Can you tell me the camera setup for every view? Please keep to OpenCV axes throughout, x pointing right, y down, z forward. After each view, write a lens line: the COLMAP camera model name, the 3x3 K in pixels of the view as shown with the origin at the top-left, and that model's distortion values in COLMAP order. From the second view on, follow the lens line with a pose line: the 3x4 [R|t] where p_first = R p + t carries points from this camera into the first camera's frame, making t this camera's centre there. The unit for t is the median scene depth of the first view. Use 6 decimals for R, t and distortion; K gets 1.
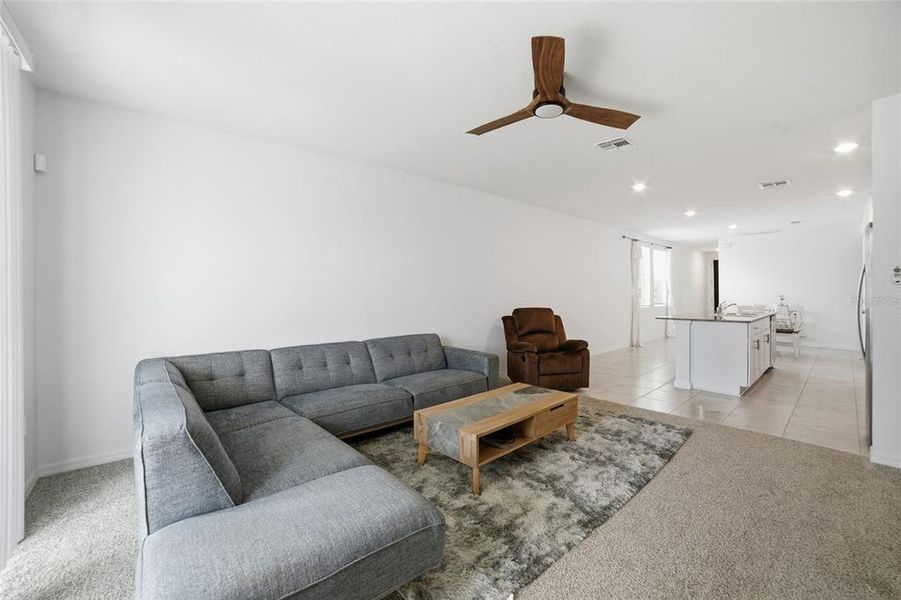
lens RADIAL K [[367.5, 0, 453.1], [0, 367.5, 296.0], [0, 0, 1]] dist [-0.102913, 0.032923]
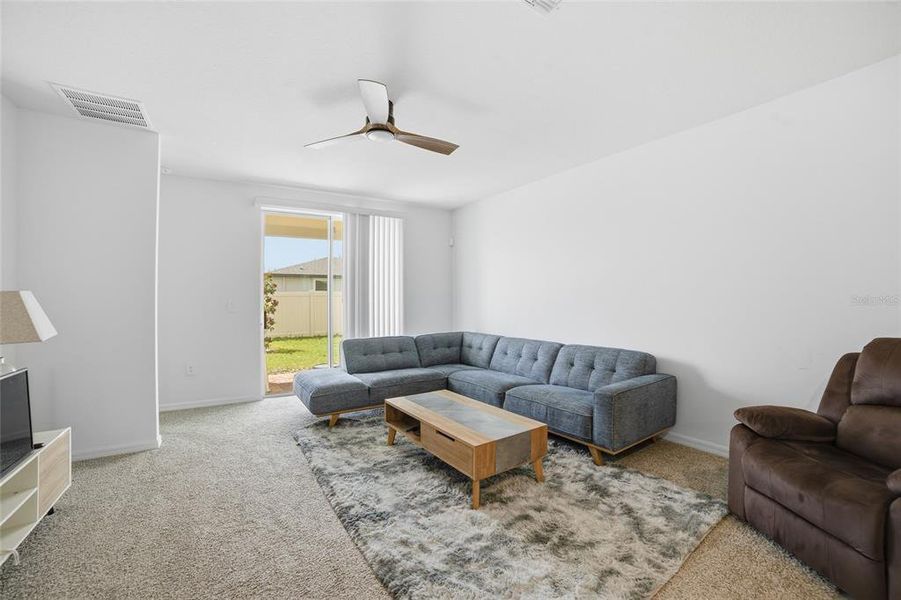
lens RADIAL K [[375.3, 0, 448.2], [0, 375.3, 294.4], [0, 0, 1]] dist [-0.107349, 0.034804]
pose [[-0.151730, -0.009469, -0.988377, 1.149882], [-0.006467, 0.999942, -0.008587, -0.009116], [0.988401, 0.005088, -0.151782, 1.153921]]
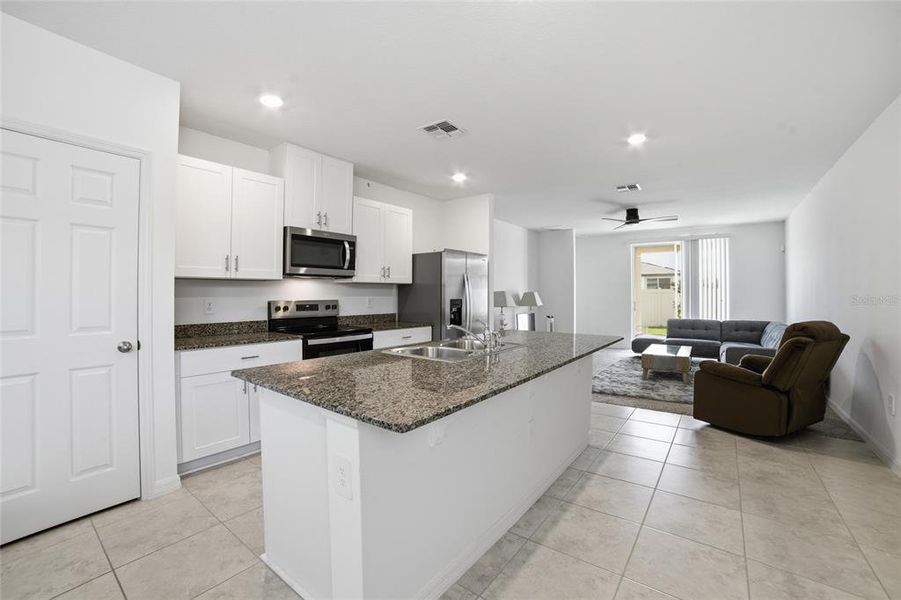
lens RADIAL K [[375.3, 0, 448.2], [0, 375.3, 294.4], [0, 0, 1]] dist [-0.107349, 0.034804]
pose [[-0.980211, -0.000071, -0.197955, 1.772985], [-0.002432, 0.999929, 0.011685, -0.032394], [0.197940, 0.011935, -0.980141, 2.787403]]
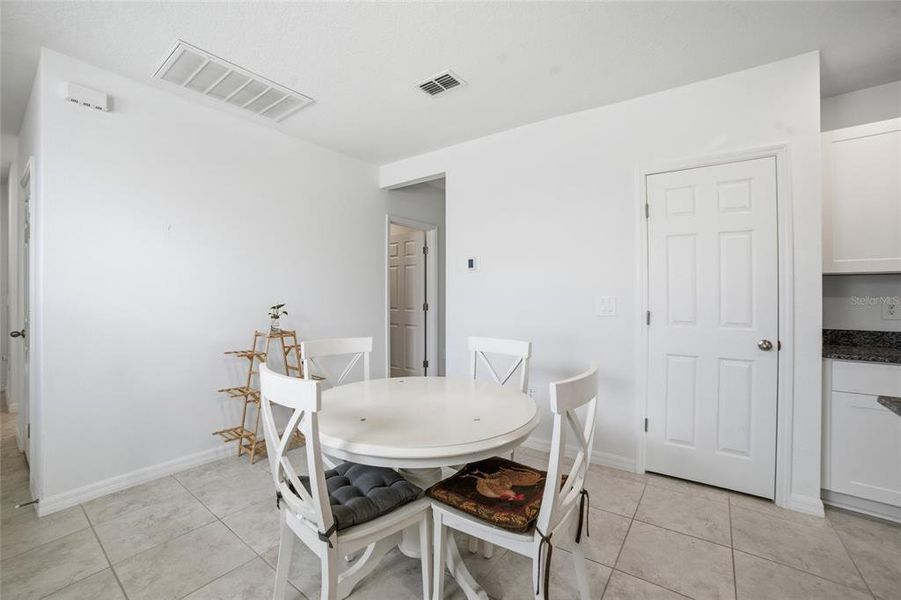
lens RADIAL K [[375.3, 0, 448.2], [0, 375.3, 294.4], [0, 0, 1]] dist [-0.107349, 0.034804]
pose [[-0.218107, -0.004883, 0.975913, 1.709903], [0.009669, 0.999928, 0.007164, -0.032172], [-0.975877, 0.010999, -0.218044, 2.752684]]
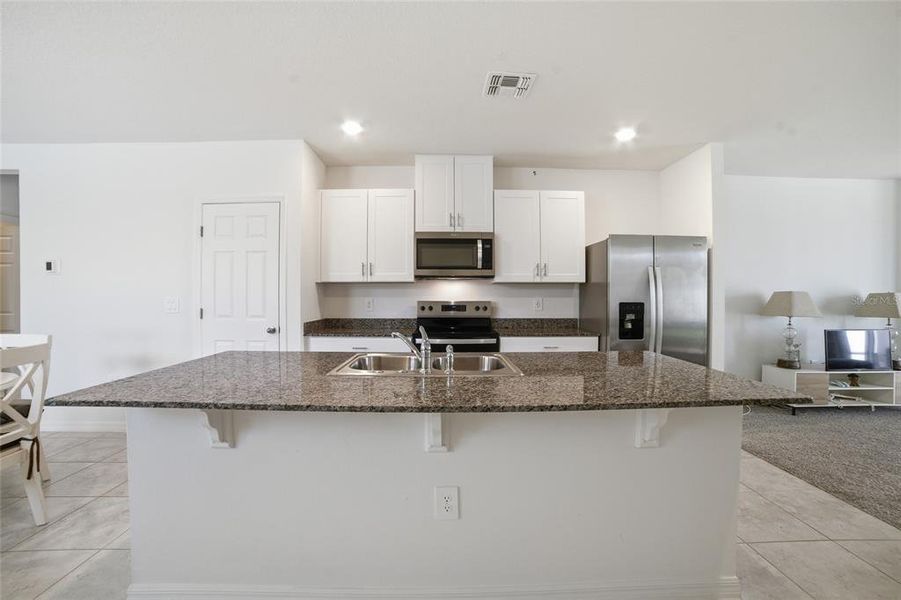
lens RADIAL K [[375.3, 0, 448.2], [0, 375.3, 294.4], [0, 0, 1]] dist [-0.107349, 0.034804]
pose [[-0.768917, -0.002703, 0.639343, 1.118874], [0.004802, 0.999938, 0.010003, -0.032657], [-0.639331, 0.010761, -0.768857, 2.450578]]
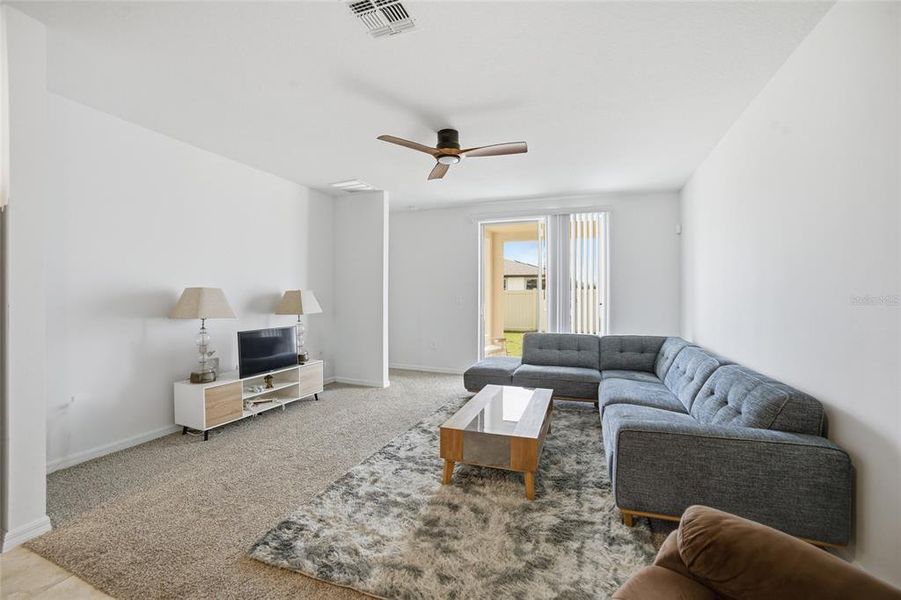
lens RADIAL K [[367.5, 0, 453.1], [0, 367.5, 296.0], [0, 0, 1]] dist [-0.102913, 0.032923]
pose [[-0.884528, -0.002874, -0.466477, 0.751600], [-0.009750, 0.999876, 0.012329, -0.017742], [0.466384, 0.015454, -0.884447, 1.855130]]
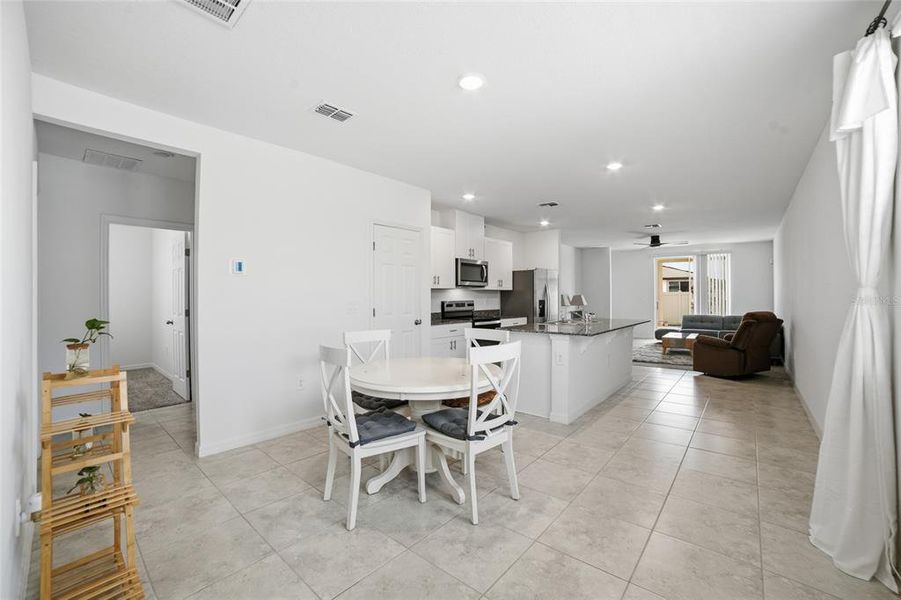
lens RADIAL K [[367.5, 0, 453.1], [0, 367.5, 296.0], [0, 0, 1]] dist [-0.102913, 0.032923]
pose [[-0.988890, 0.002274, -0.148629, 2.393446], [0.000875, 0.999955, 0.009478, -0.043214], [0.148643, 0.009243, -0.988848, 3.579337]]
